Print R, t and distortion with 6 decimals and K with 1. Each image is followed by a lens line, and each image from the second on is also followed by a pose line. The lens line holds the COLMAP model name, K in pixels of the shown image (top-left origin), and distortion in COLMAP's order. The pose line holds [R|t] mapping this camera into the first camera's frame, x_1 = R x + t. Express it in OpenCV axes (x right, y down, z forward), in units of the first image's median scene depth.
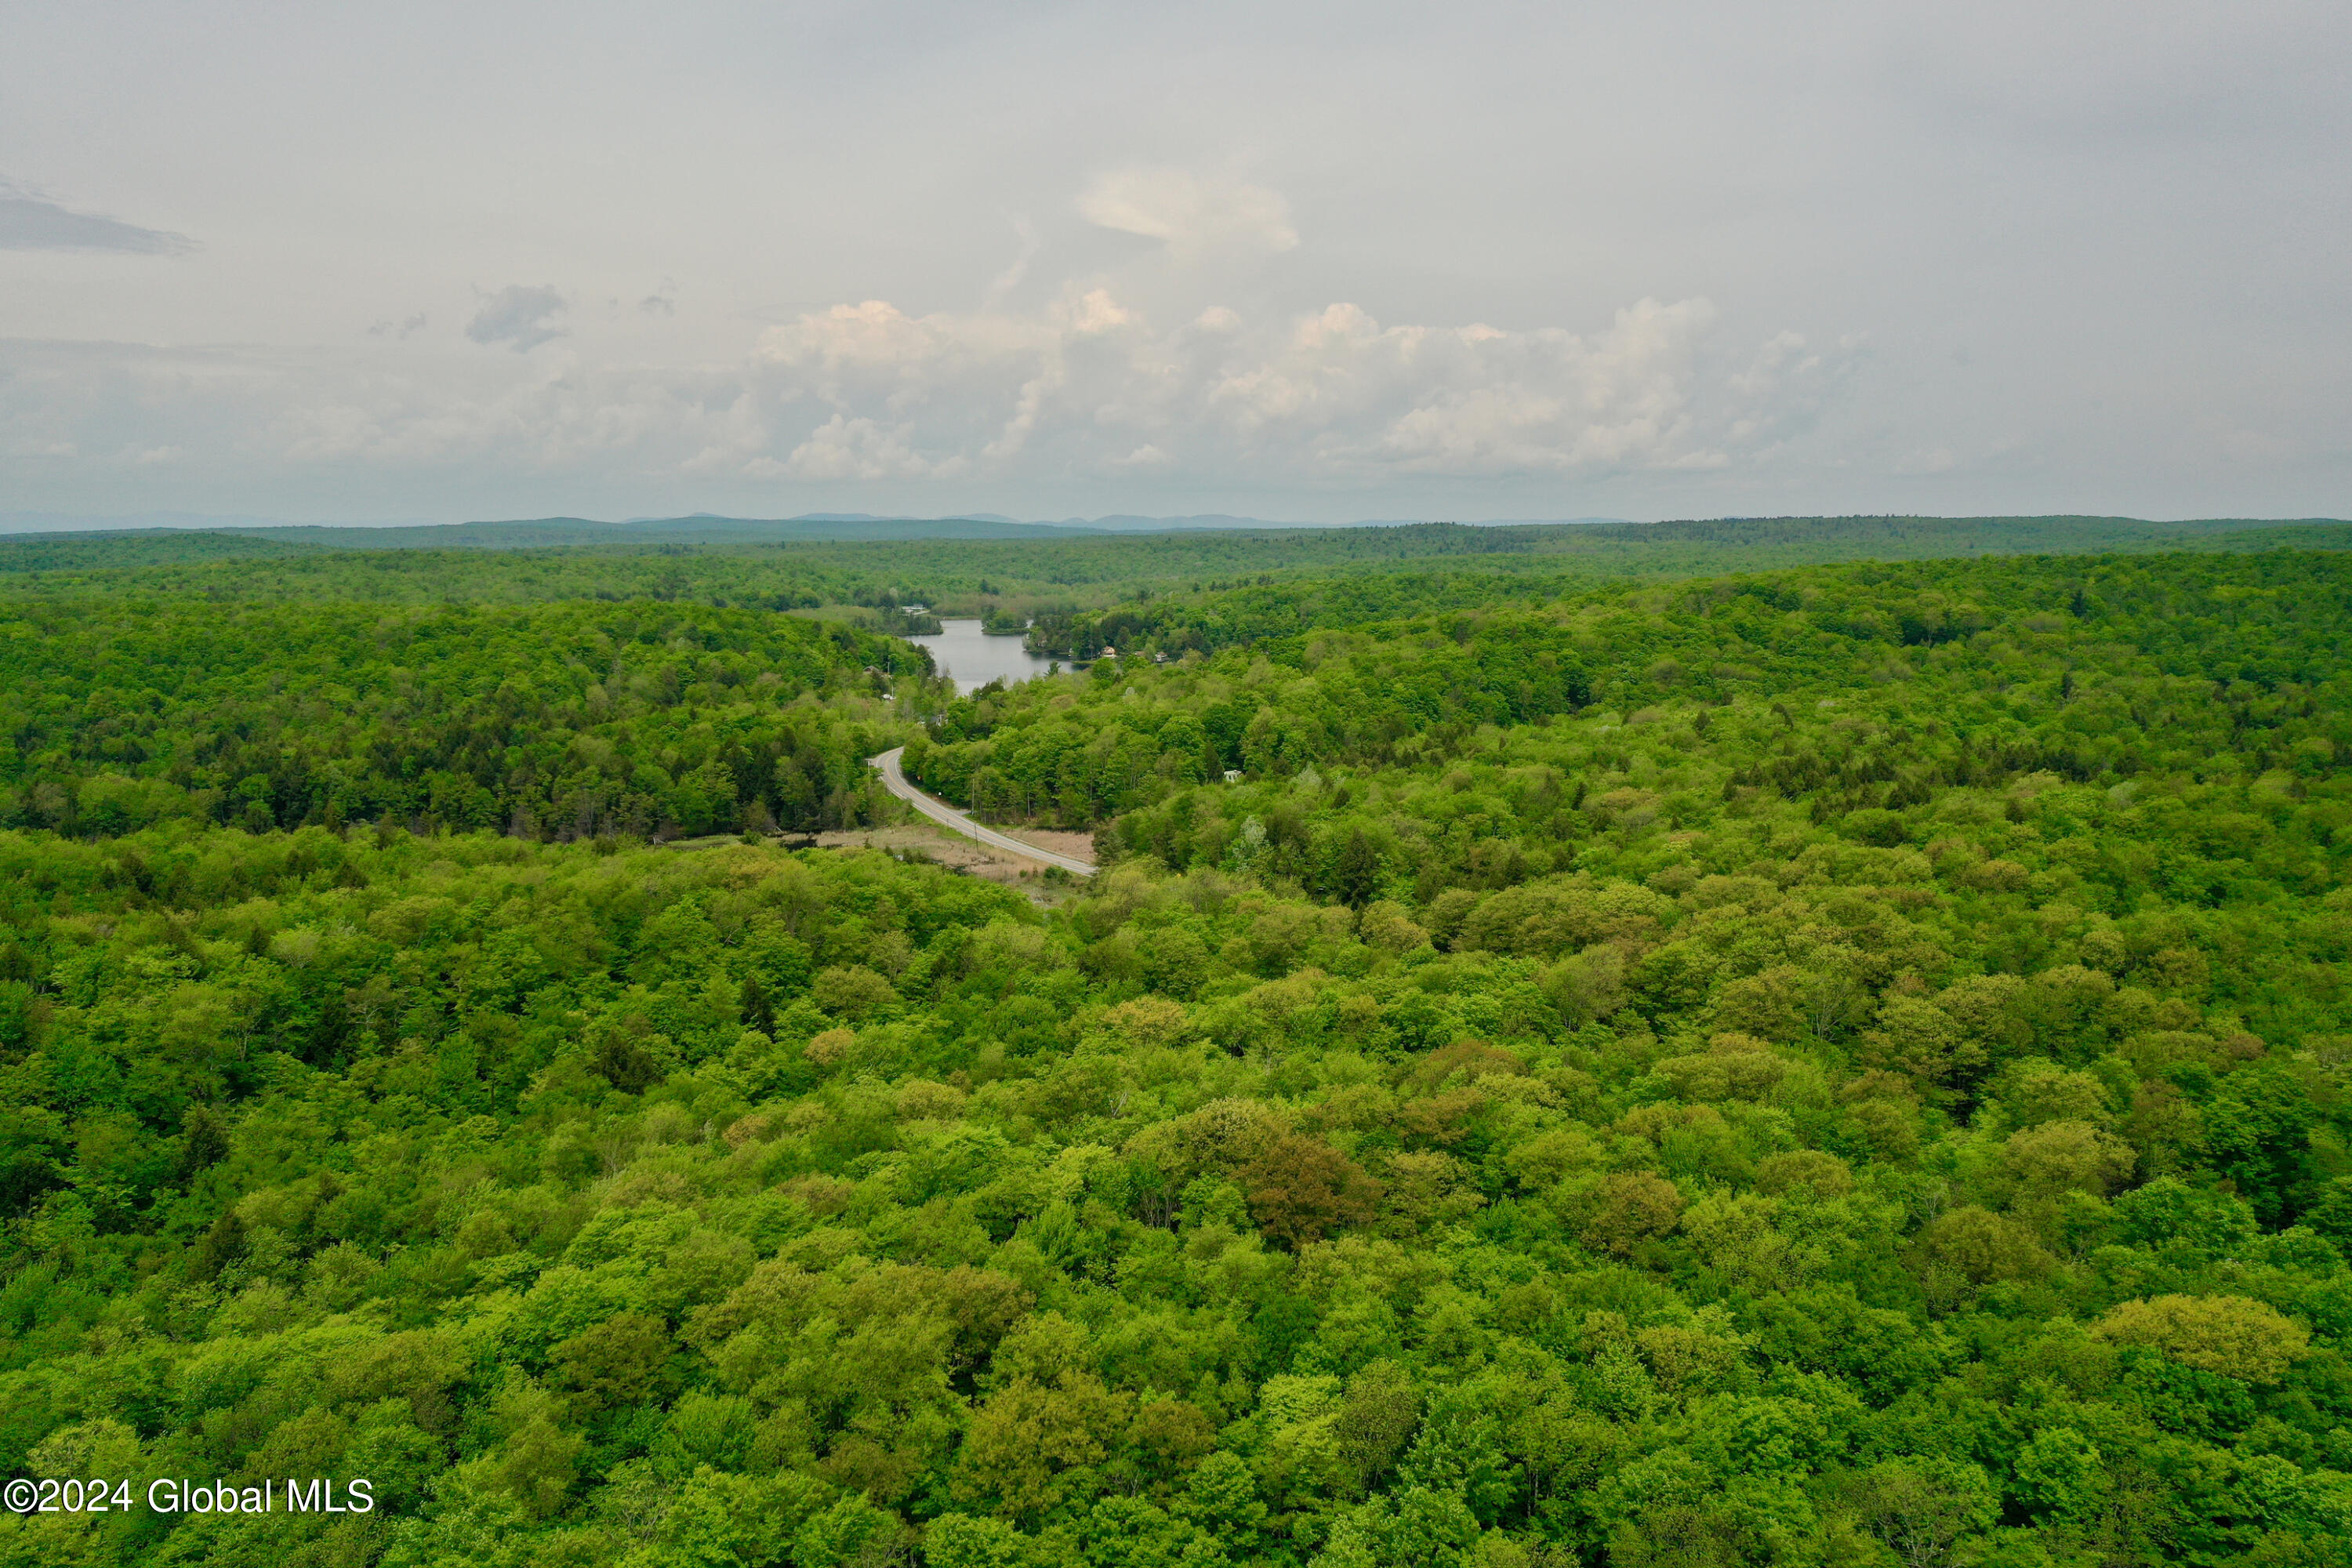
lens RADIAL K [[1860.4, 0, 1174.3], [0, 1860.4, 780.2], [0, 0, 1]] dist [0.011584, 0.002213]
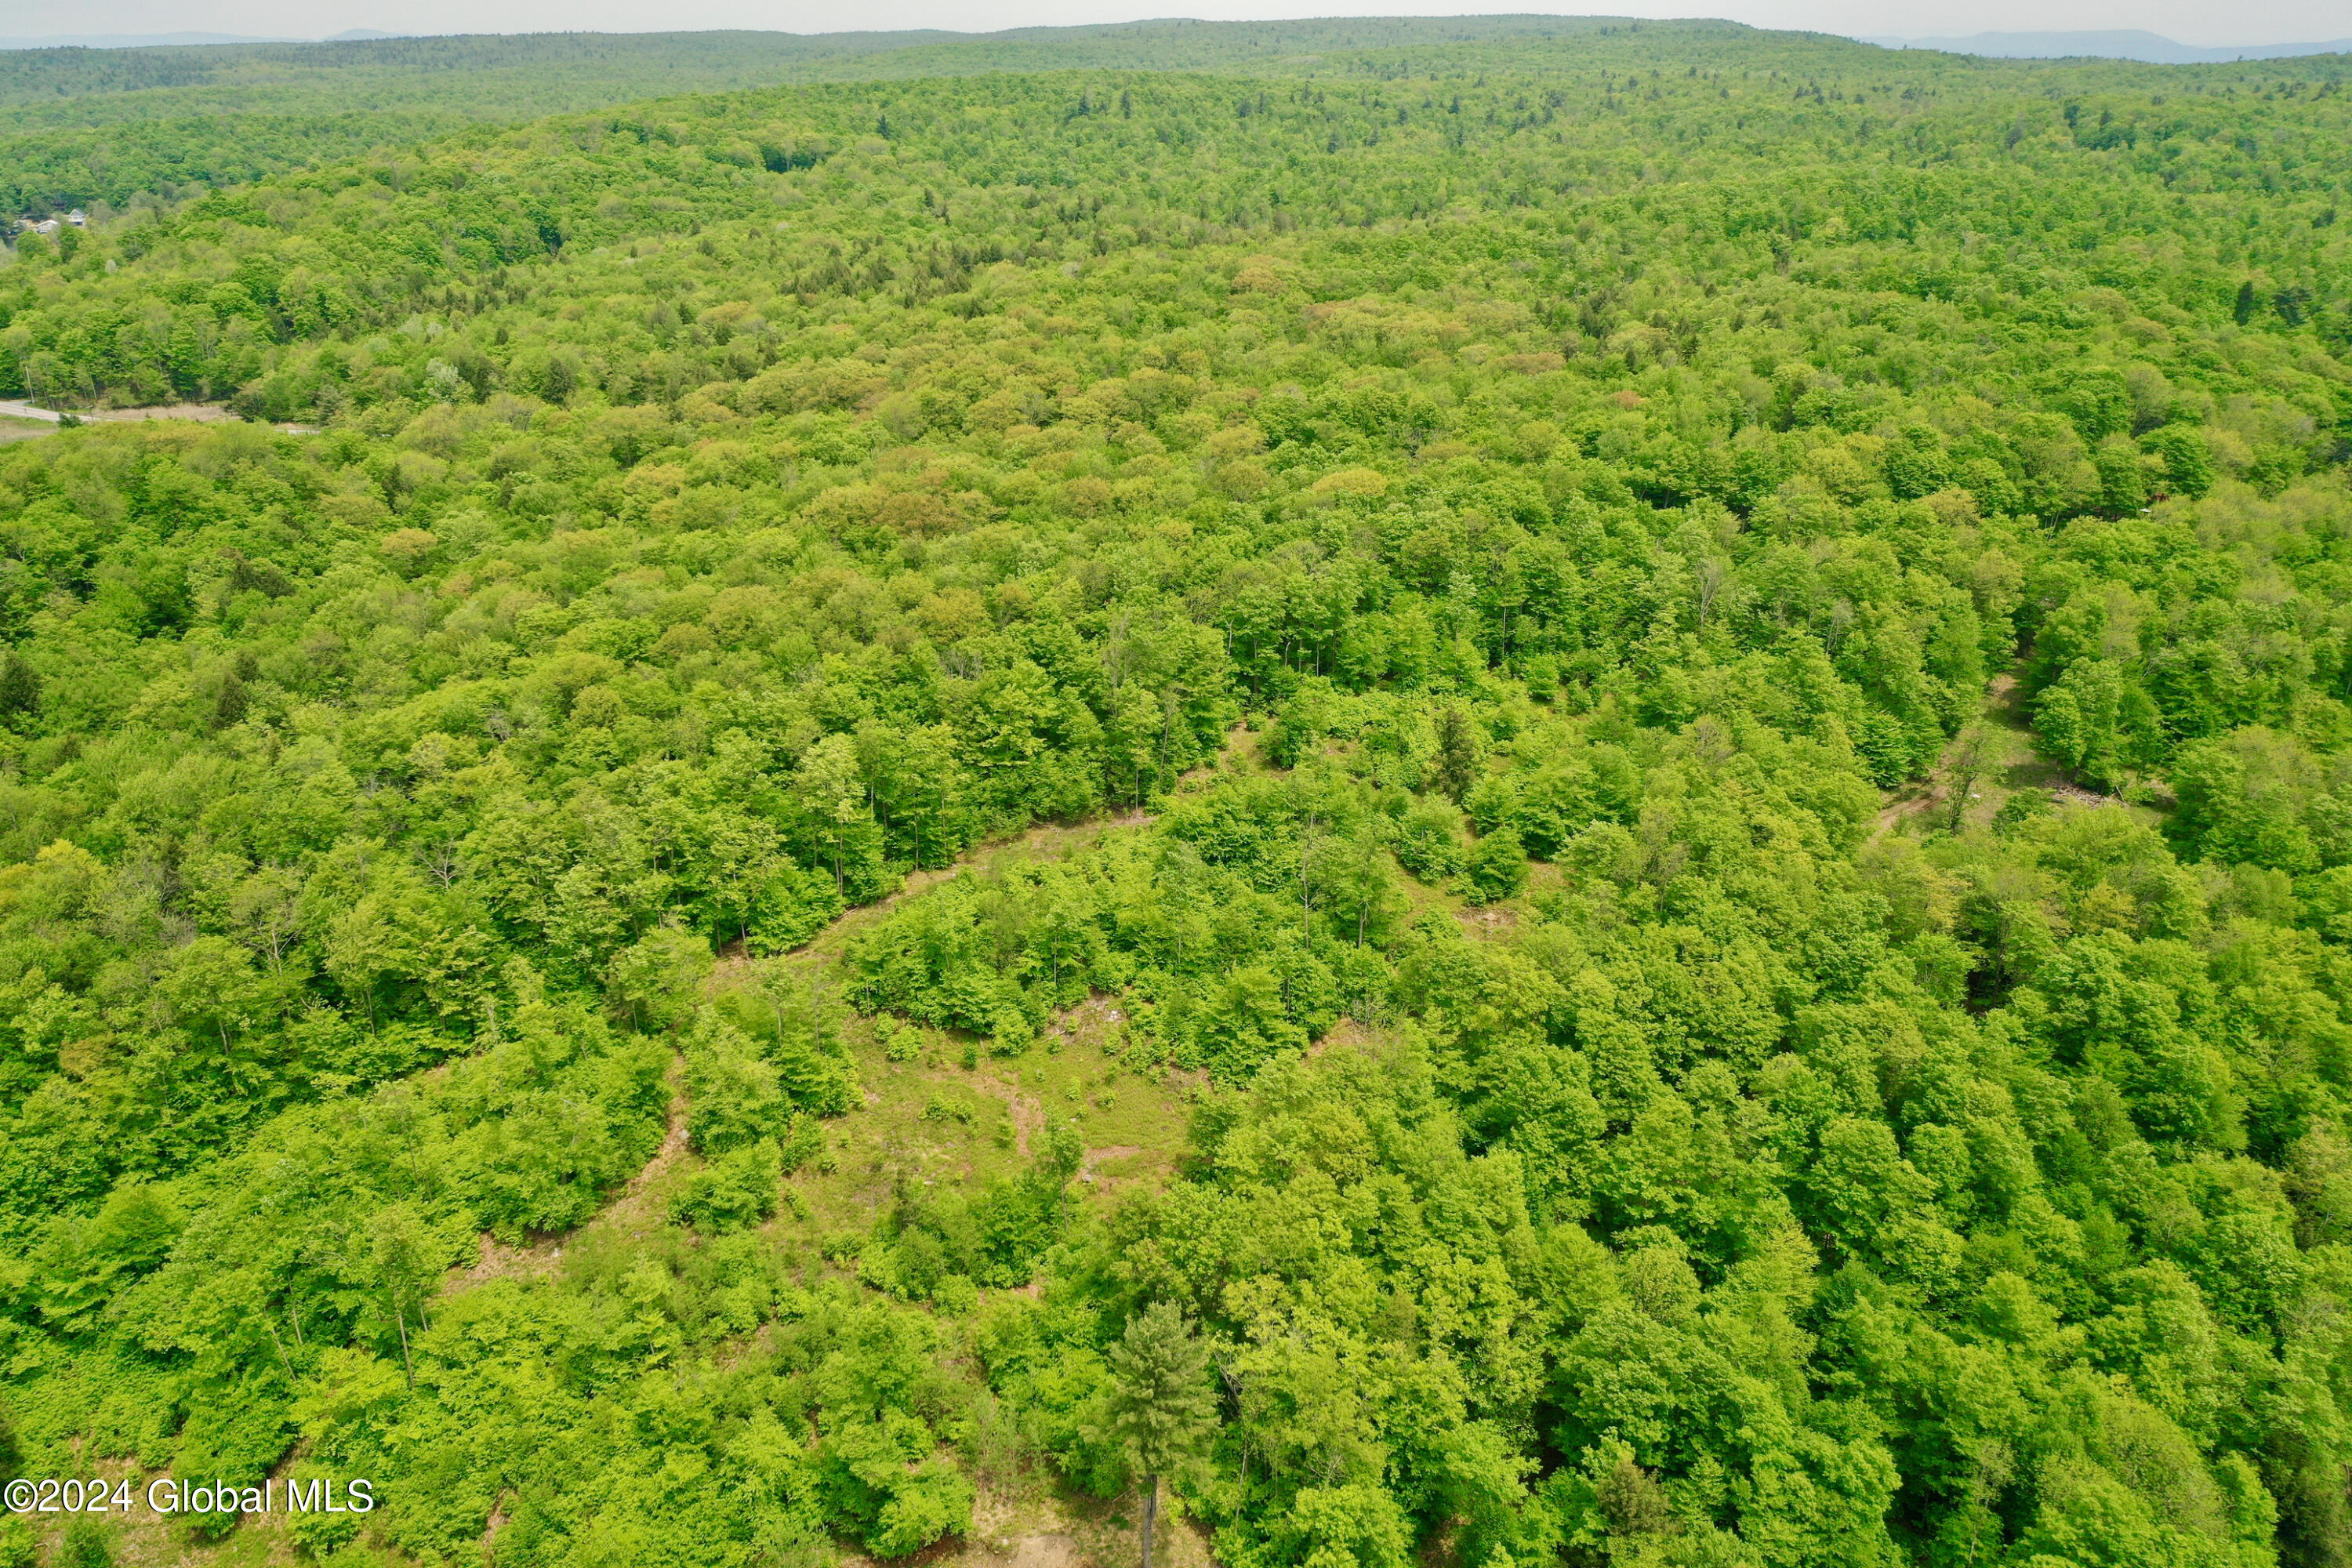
lens RADIAL K [[1860.4, 0, 1174.3], [0, 1860.4, 780.2], [0, 0, 1]] dist [0.011584, 0.002213]
pose [[0.778301, -0.246185, 0.577616, -0.261021], [0.100309, 0.956866, 0.272665, -0.000201], [-0.619827, -0.154275, 0.769424, -0.172440]]
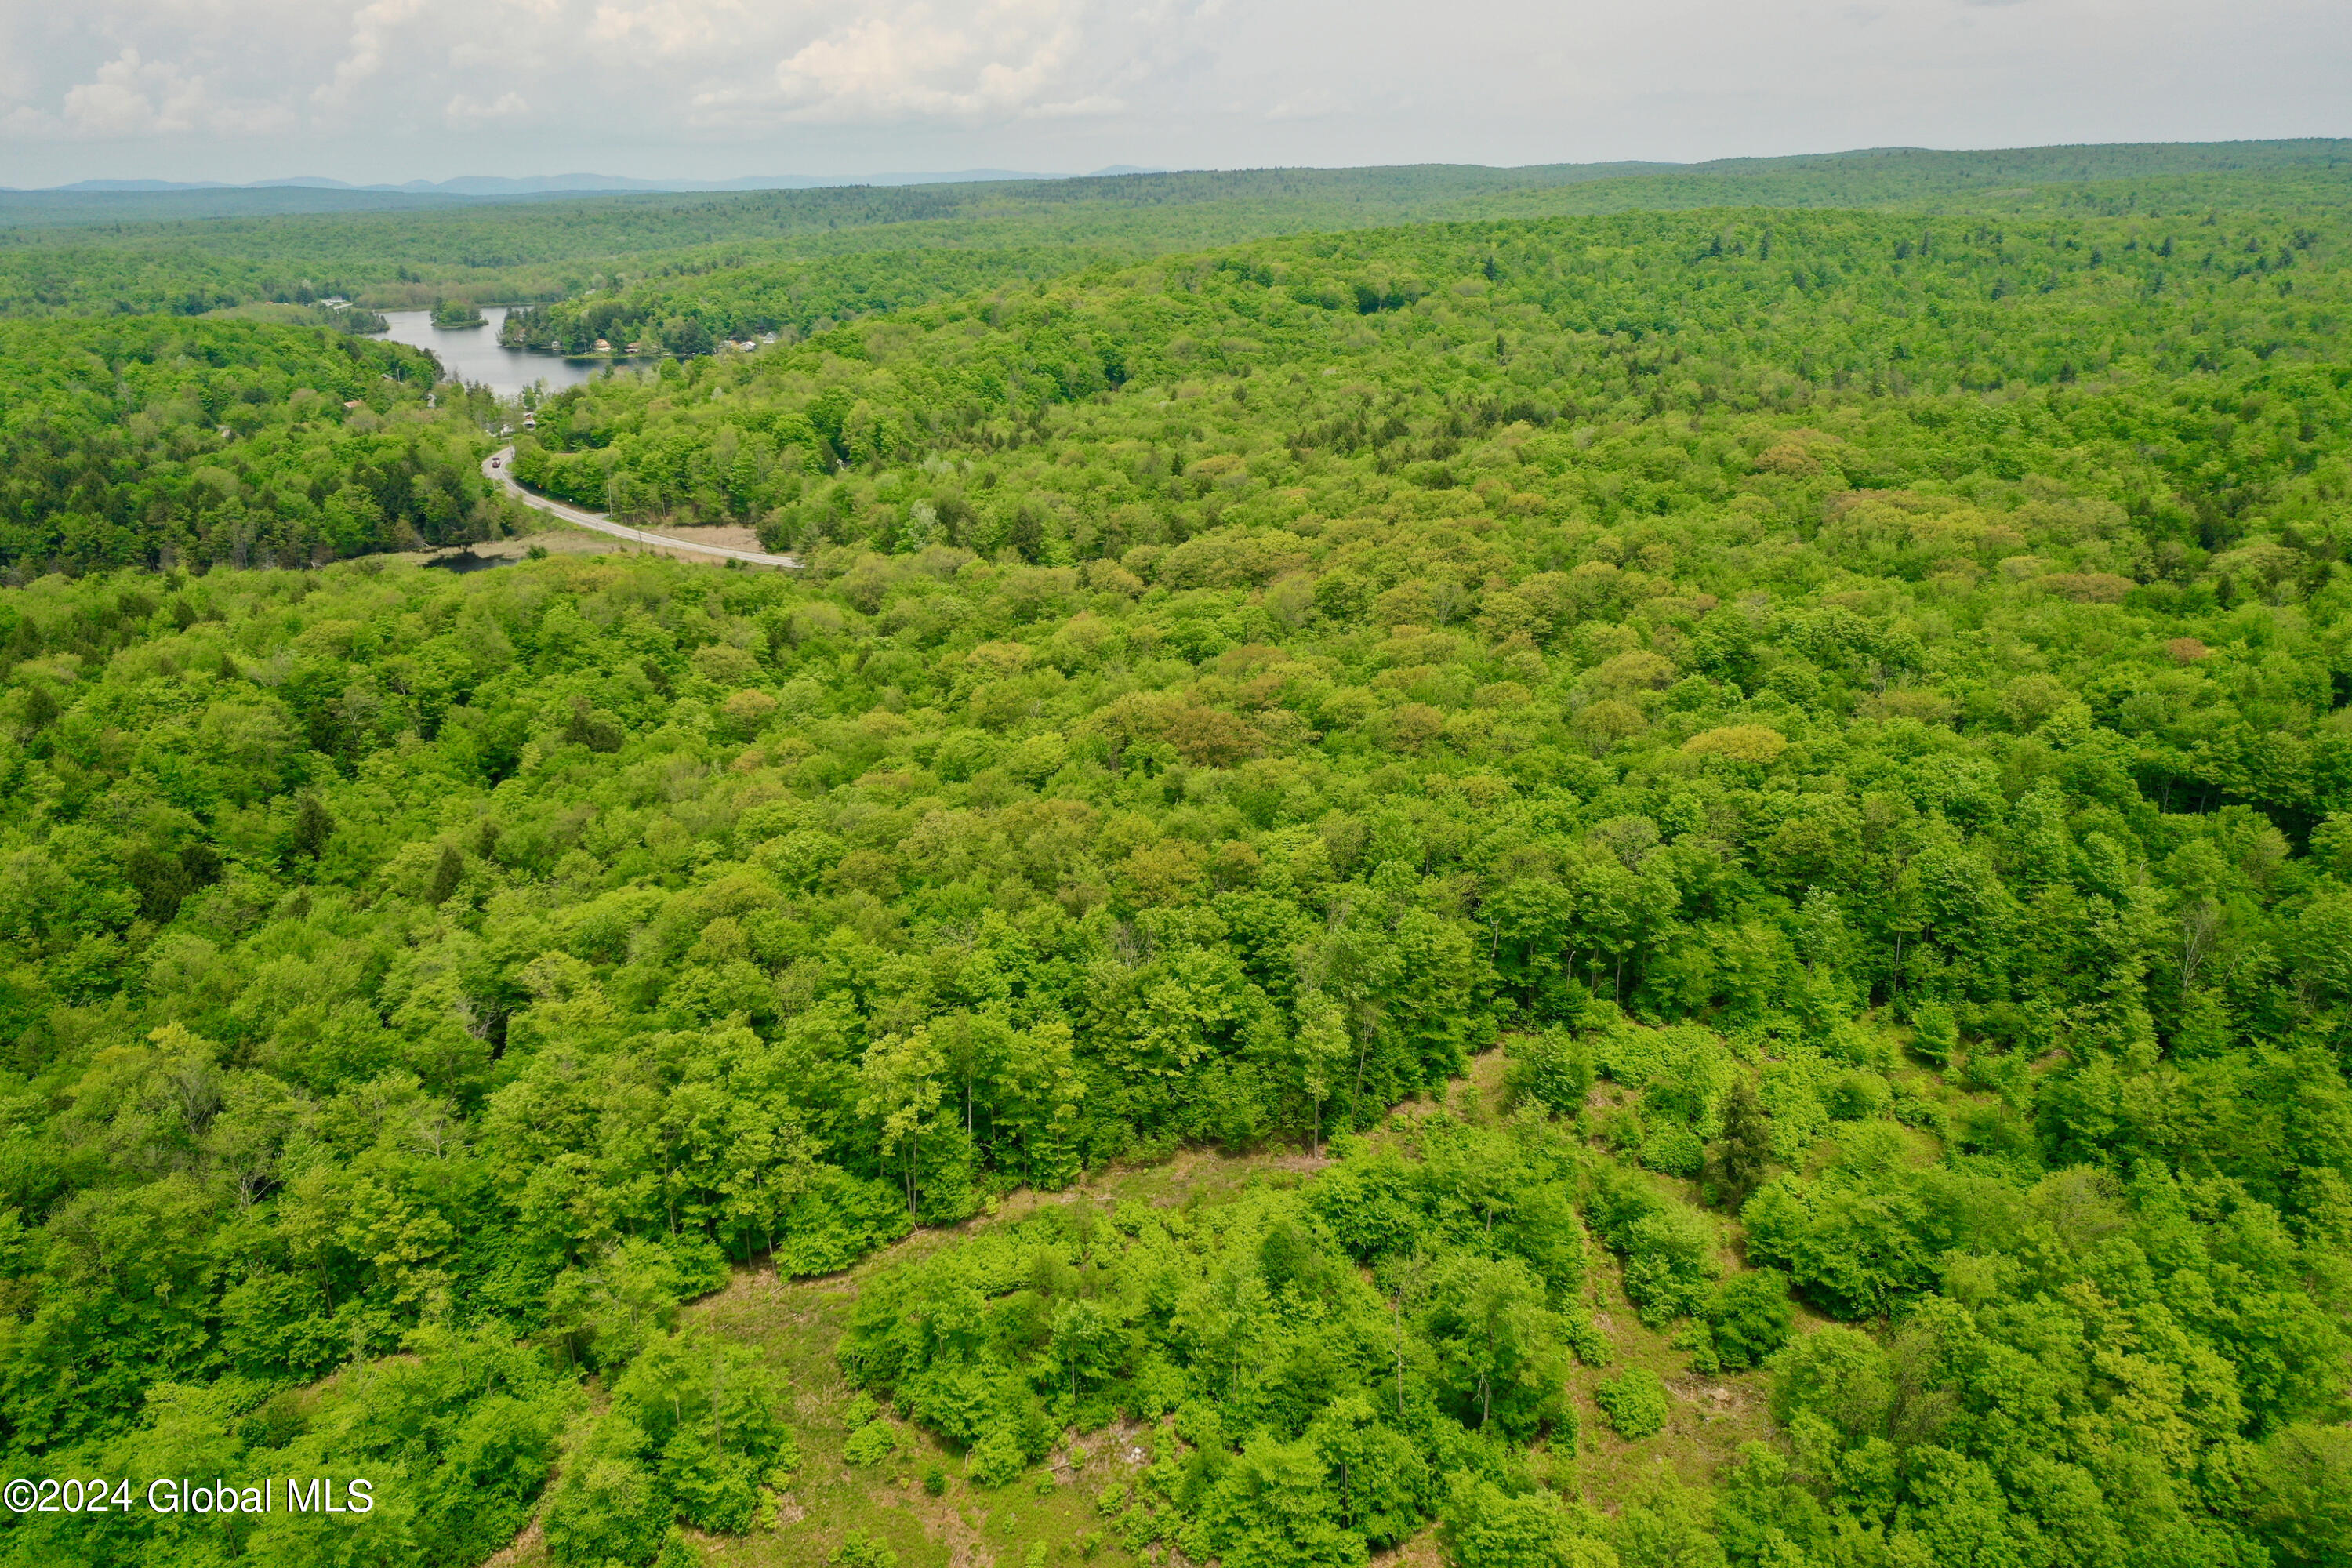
lens RADIAL K [[1857.4, 0, 1174.7], [0, 1857.4, 781.4], [0, 0, 1]] dist [0.011948, 0.000113]
pose [[0.949131, -0.116548, 0.292518, -0.132412], [0.063129, 0.980548, 0.185848, -0.011506], [-0.308488, -0.157928, 0.938026, -0.142832]]
